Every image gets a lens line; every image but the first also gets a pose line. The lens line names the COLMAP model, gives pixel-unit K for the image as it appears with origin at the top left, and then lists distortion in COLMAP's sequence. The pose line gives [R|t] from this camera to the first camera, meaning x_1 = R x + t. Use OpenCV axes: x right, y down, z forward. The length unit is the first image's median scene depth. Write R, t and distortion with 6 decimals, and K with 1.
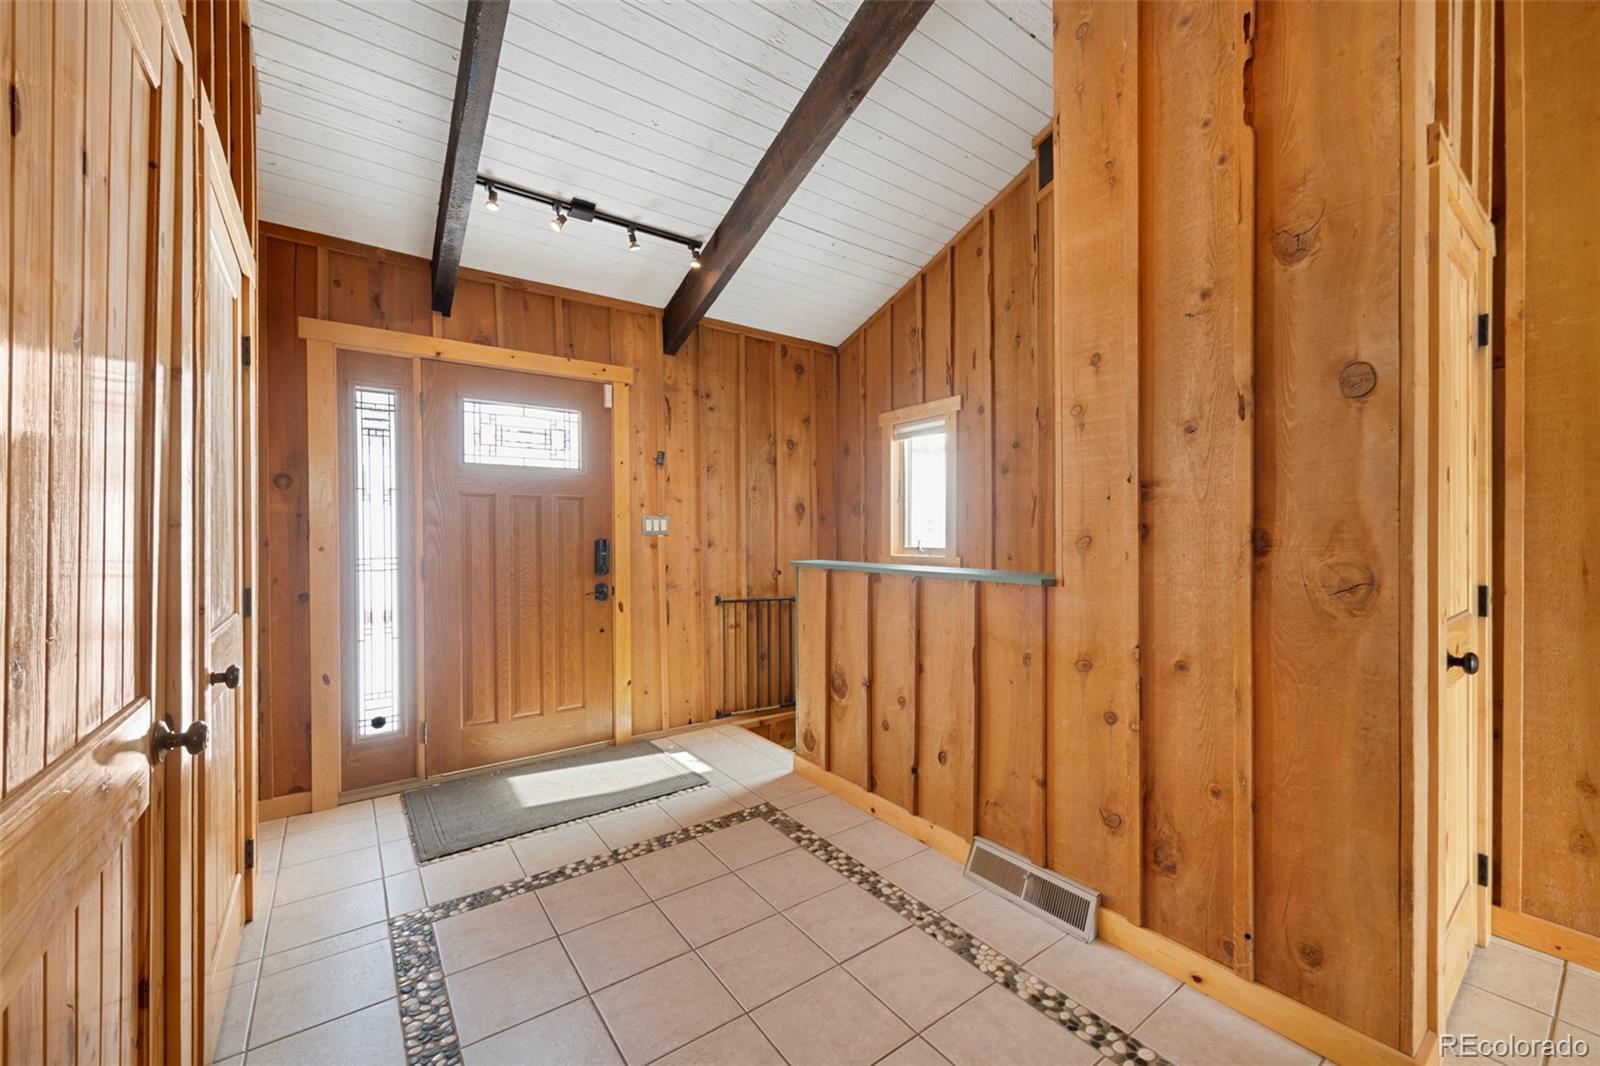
lens RADIAL K [[613.7, 0, 805.1], [0, 613.7, 532.0], [0, 0, 1]] dist [0.005066, -0.000714]
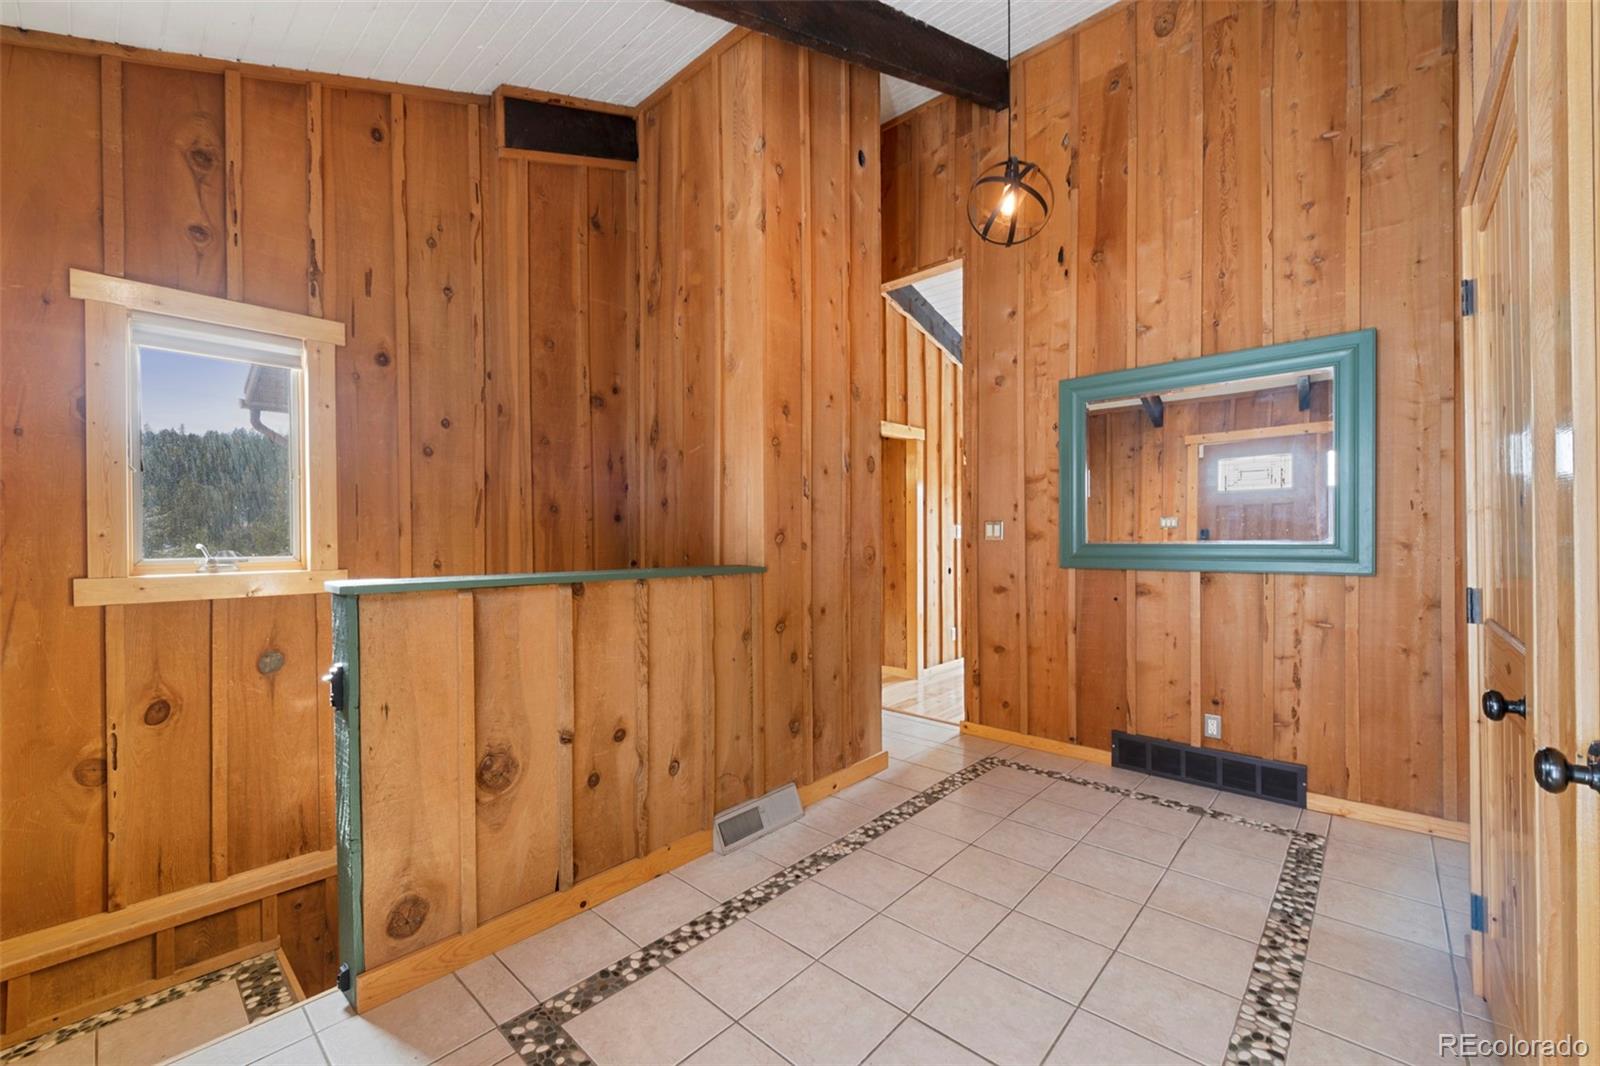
lens RADIAL K [[613.7, 0, 808.4], [0, 613.7, 536.5], [0, 0, 1]] dist [0.005066, -0.000714]
pose [[-0.174098, 0.007411, 0.984700, -0.795420], [0.008347, 0.999947, -0.006050, 0.022950], [-0.984693, 0.007166, -0.174151, 1.026742]]
